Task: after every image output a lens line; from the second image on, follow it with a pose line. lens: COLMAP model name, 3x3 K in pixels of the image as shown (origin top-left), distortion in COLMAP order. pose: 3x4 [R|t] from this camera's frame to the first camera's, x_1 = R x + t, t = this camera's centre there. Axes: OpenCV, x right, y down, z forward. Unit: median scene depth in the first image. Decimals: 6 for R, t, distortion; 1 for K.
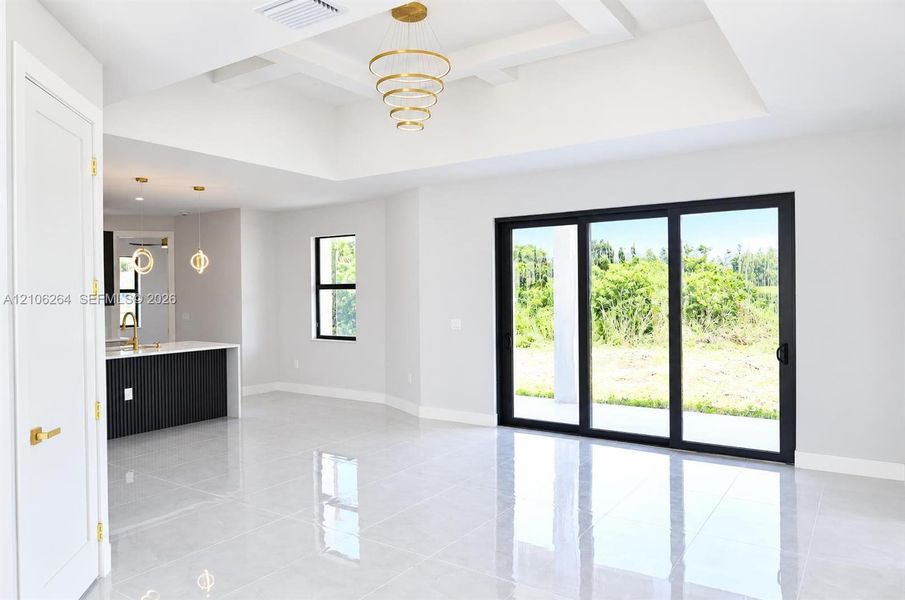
lens RADIAL K [[624.8, 0, 450.3], [0, 624.8, 303.0], [0, 0, 1]] dist [0.000740, 0.000210]
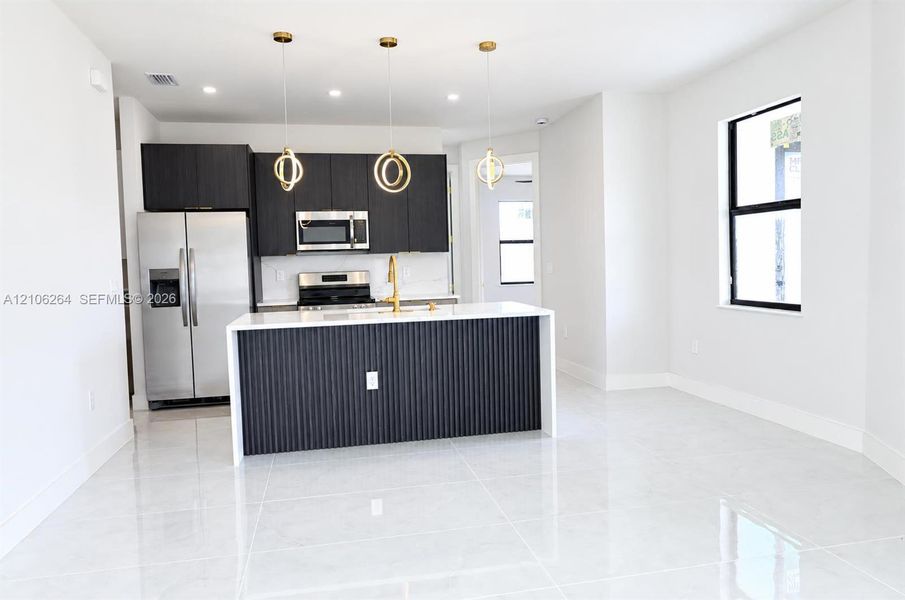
lens RADIAL K [[651.0, 0, 454.1], [0, 651.0, 284.5], [0, 0, 1]] dist [0.025381, 0.000352]
pose [[0.722728, 0.013183, -0.691007, 0.012522], [0.011047, 0.999470, 0.030621, 0.021906], [0.691044, -0.029764, 0.722200, 0.488503]]
